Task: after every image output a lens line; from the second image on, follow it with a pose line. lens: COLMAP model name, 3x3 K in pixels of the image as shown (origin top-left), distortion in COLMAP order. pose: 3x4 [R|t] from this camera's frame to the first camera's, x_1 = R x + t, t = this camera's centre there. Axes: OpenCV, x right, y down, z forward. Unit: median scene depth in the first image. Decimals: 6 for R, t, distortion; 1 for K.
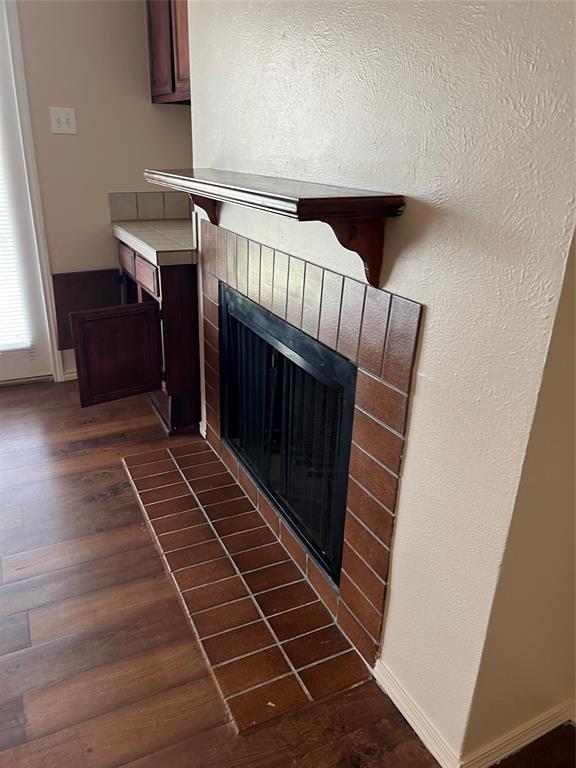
lens RADIAL K [[562.3, 0, 288.0], [0, 562.3, 384.0], [0, 0, 1]] dist [0.049814, -0.000791]
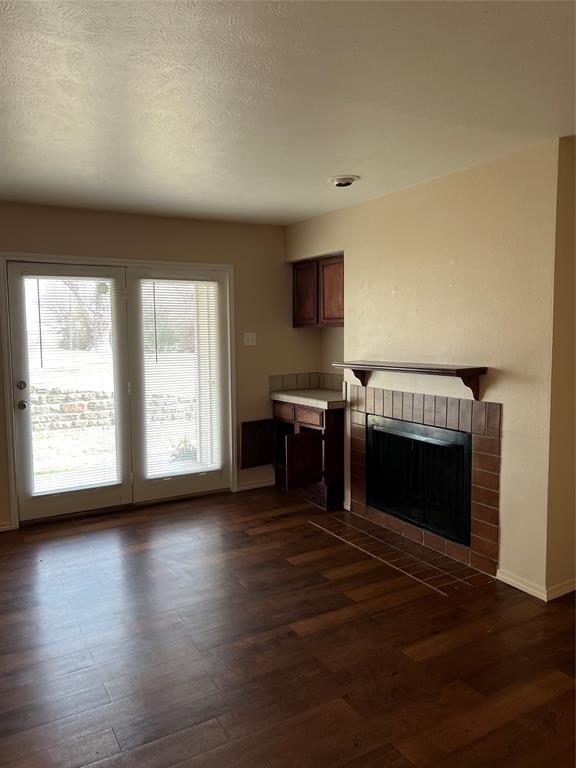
lens RADIAL K [[574.4, 0, 285.1], [0, 574.4, 385.1], [0, 0, 1]] dist [0.088992, -0.121726]
pose [[0.996777, -0.047615, 0.064569, -0.475790], [0.064769, 0.952538, -0.297449, 0.263589], [-0.047341, 0.300672, 0.952552, -0.808837]]
